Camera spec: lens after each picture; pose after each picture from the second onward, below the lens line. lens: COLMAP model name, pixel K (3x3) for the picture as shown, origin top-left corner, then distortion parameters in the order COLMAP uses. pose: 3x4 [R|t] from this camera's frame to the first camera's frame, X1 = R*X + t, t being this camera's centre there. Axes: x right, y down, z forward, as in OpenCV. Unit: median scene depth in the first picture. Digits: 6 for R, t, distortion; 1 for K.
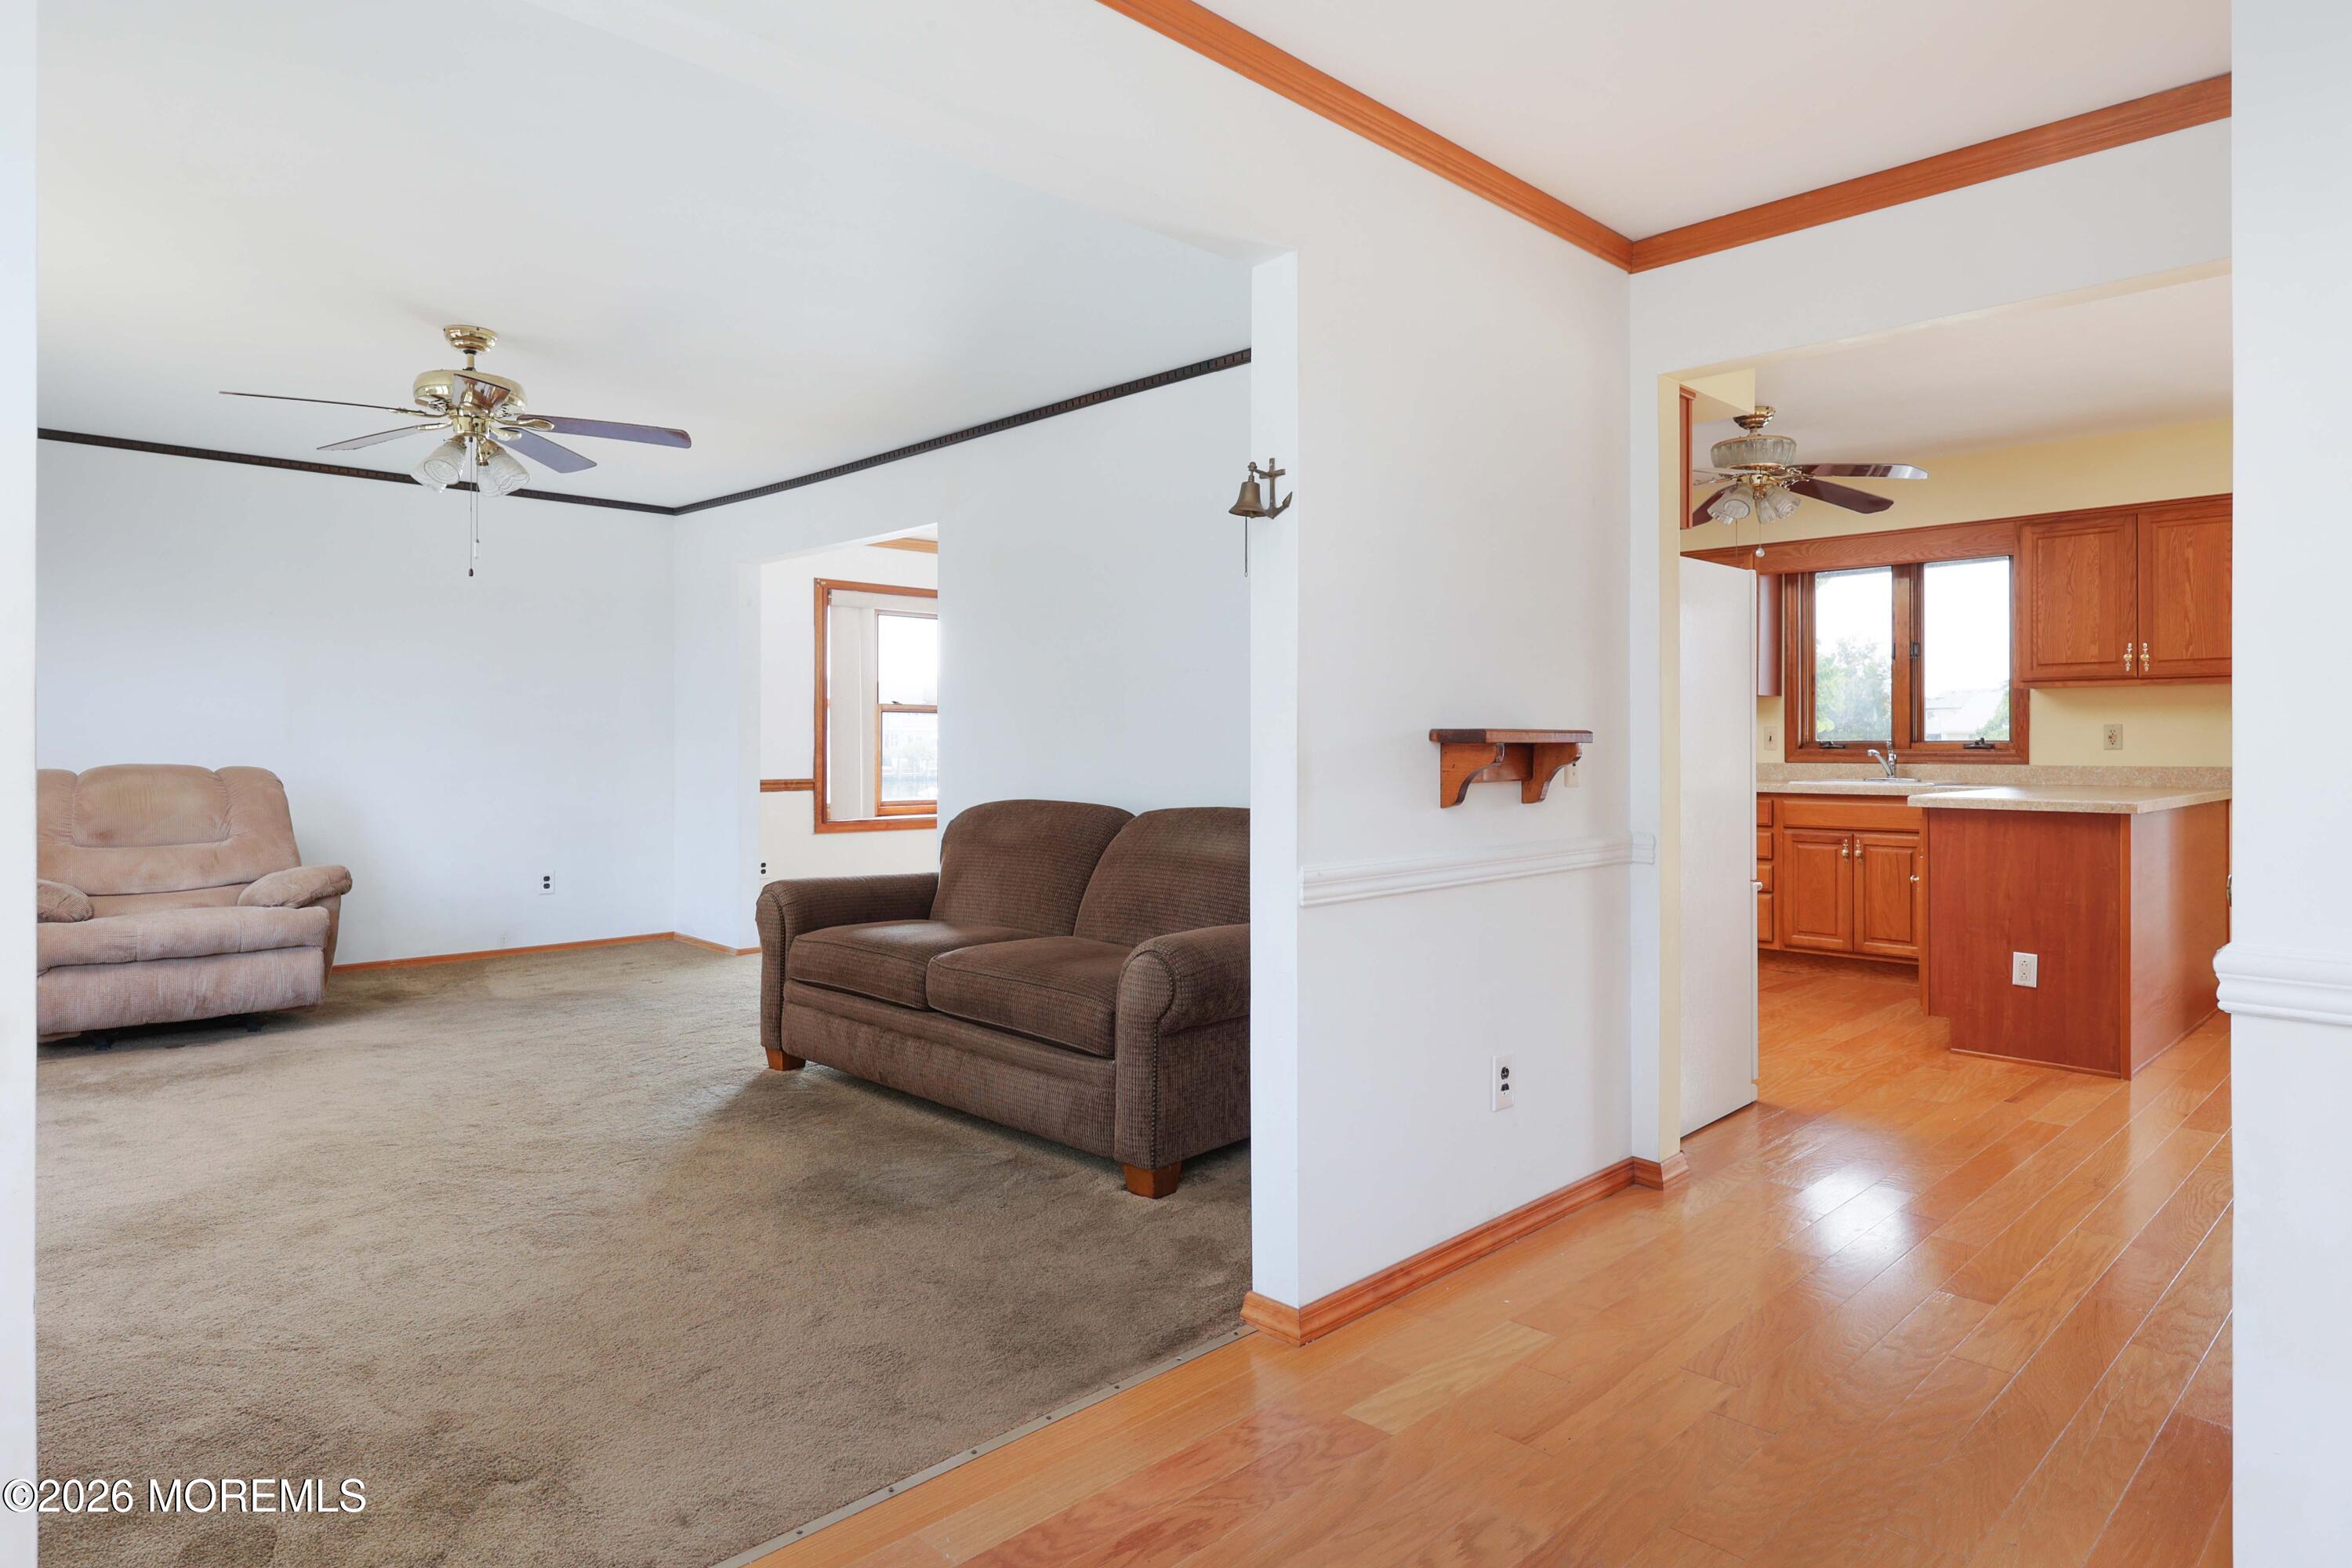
lens RADIAL K [[1302.6, 0, 1171.6], [0, 1302.6, 740.5], [0, 0, 1]] dist [-0.001006, 0.002132]
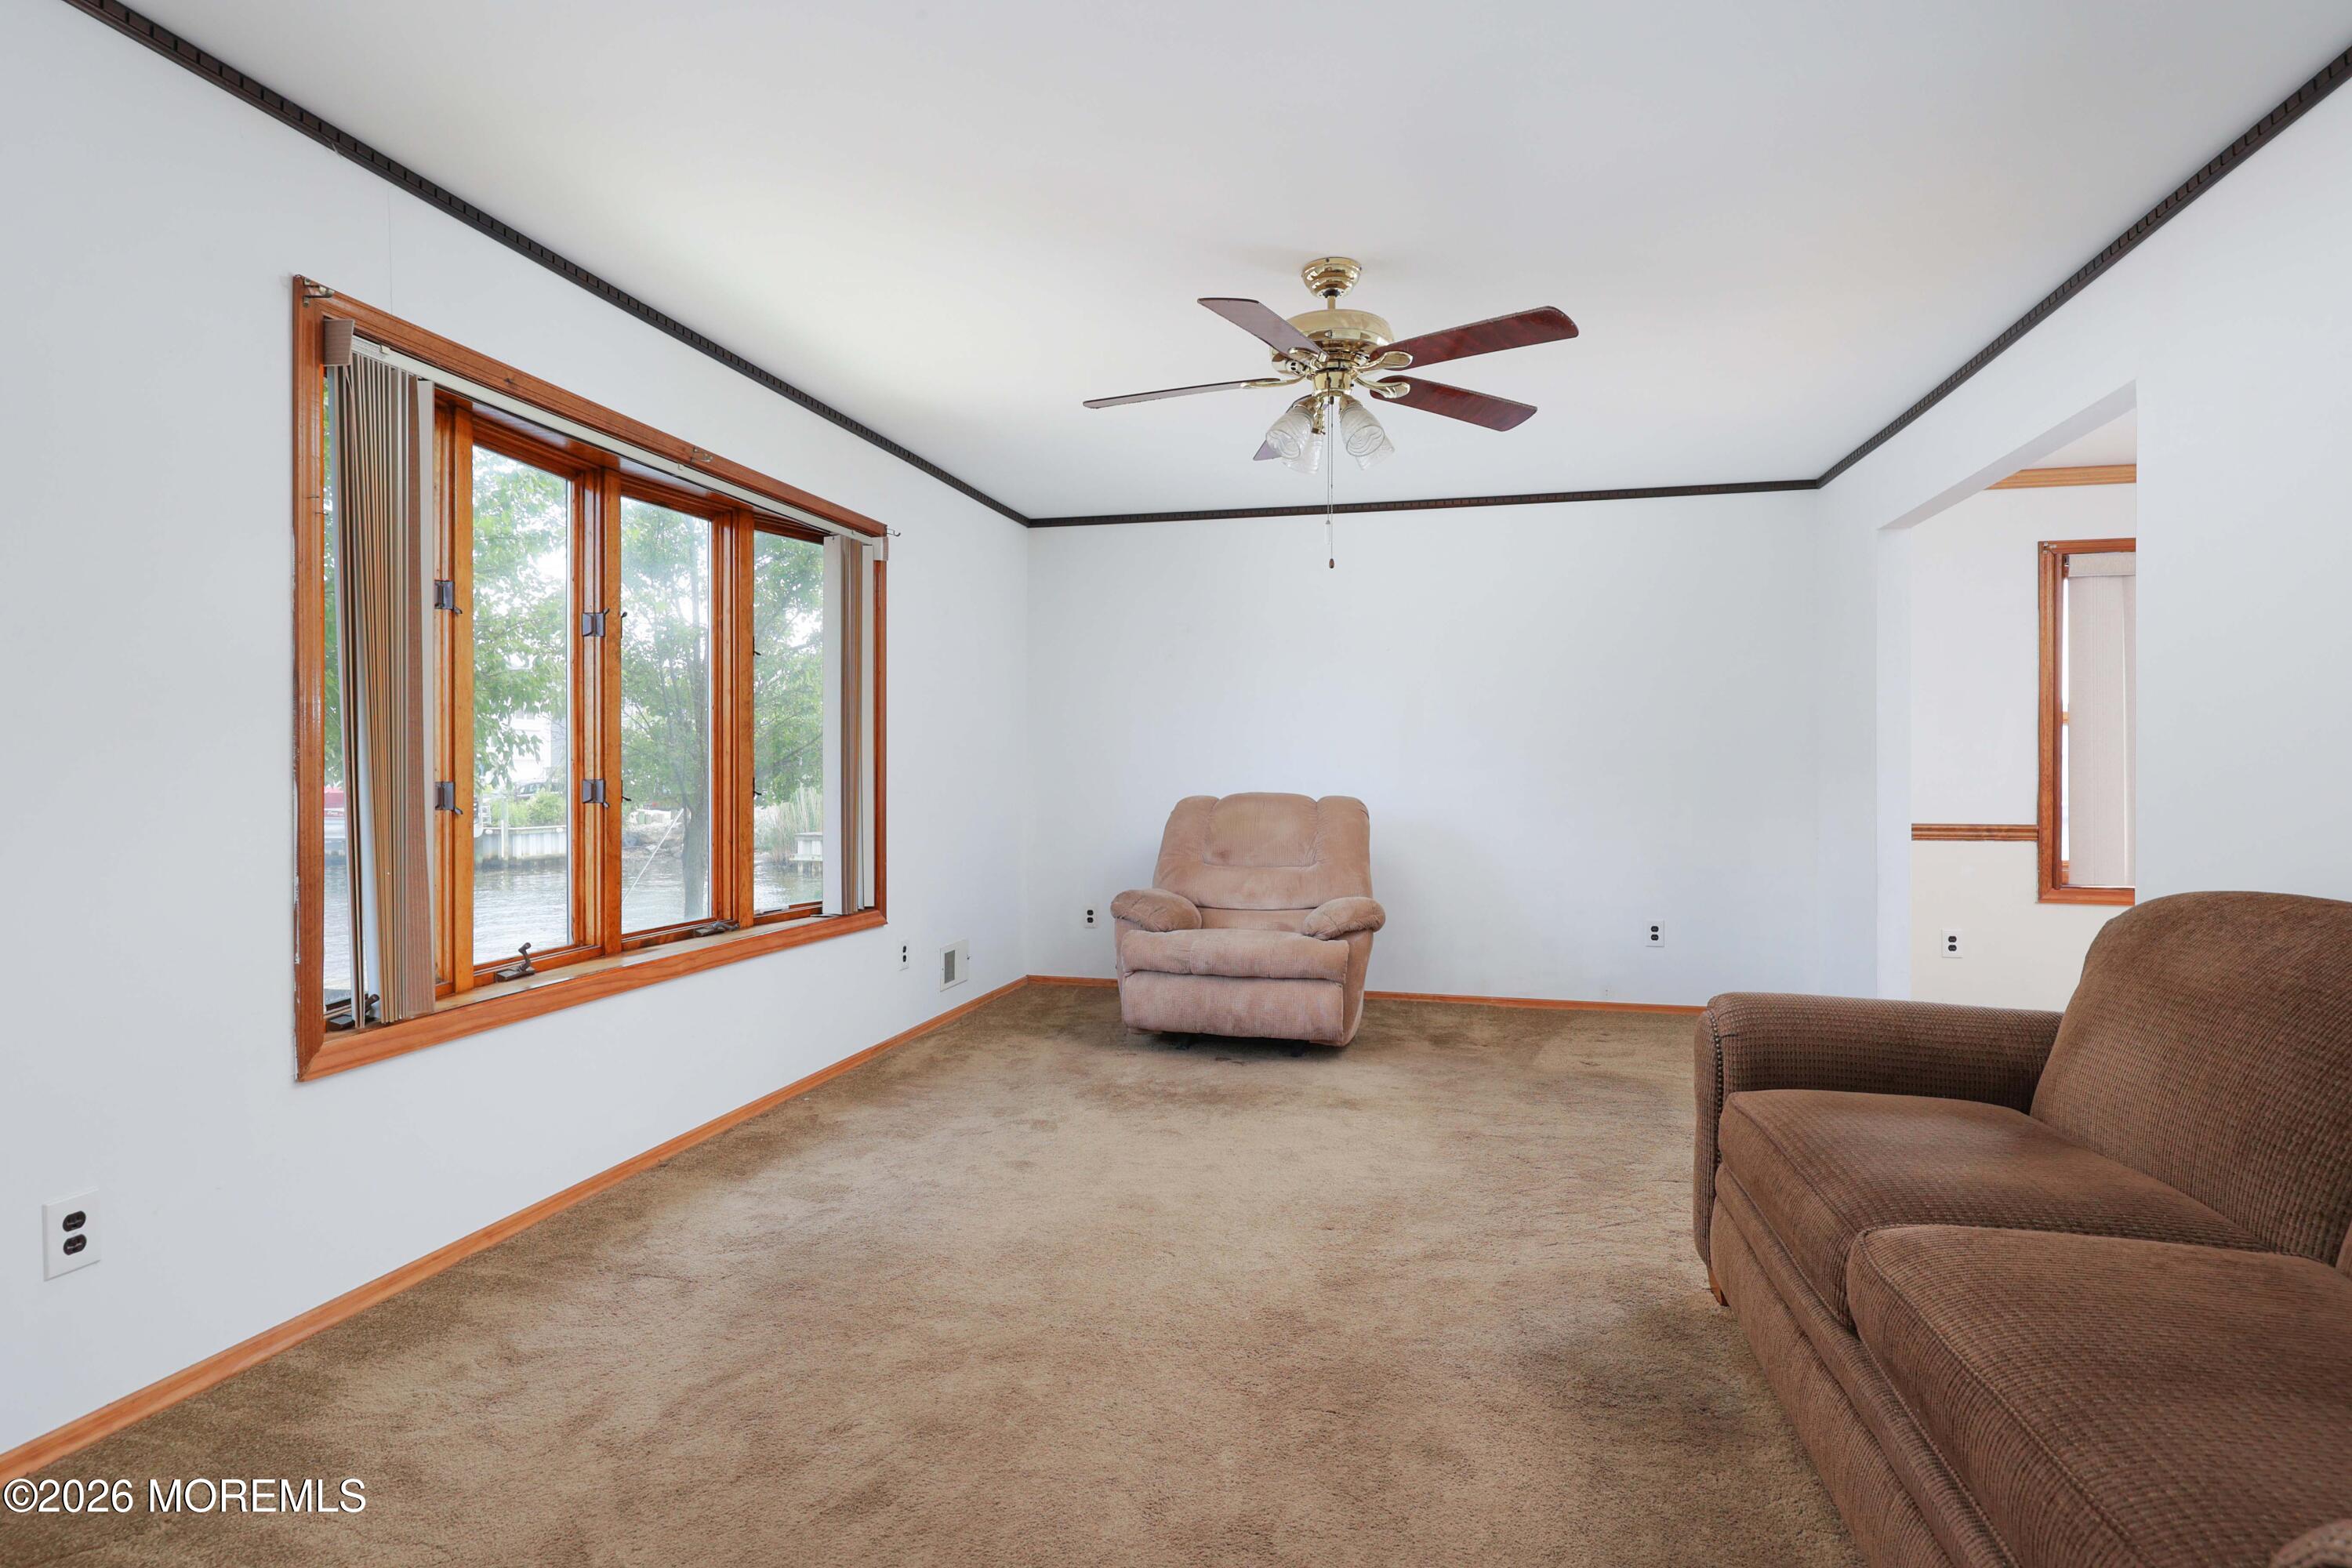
lens RADIAL K [[1202.1, 0, 1161.7], [0, 1202.1, 778.7], [0, 0, 1]] dist [0.000483, 0.001803]
pose [[0.540664, 0.002515, -0.841235, 0.031928], [0.000801, 0.999994, 0.003504, 0.002717], [0.841238, -0.002568, 0.540658, 0.415211]]
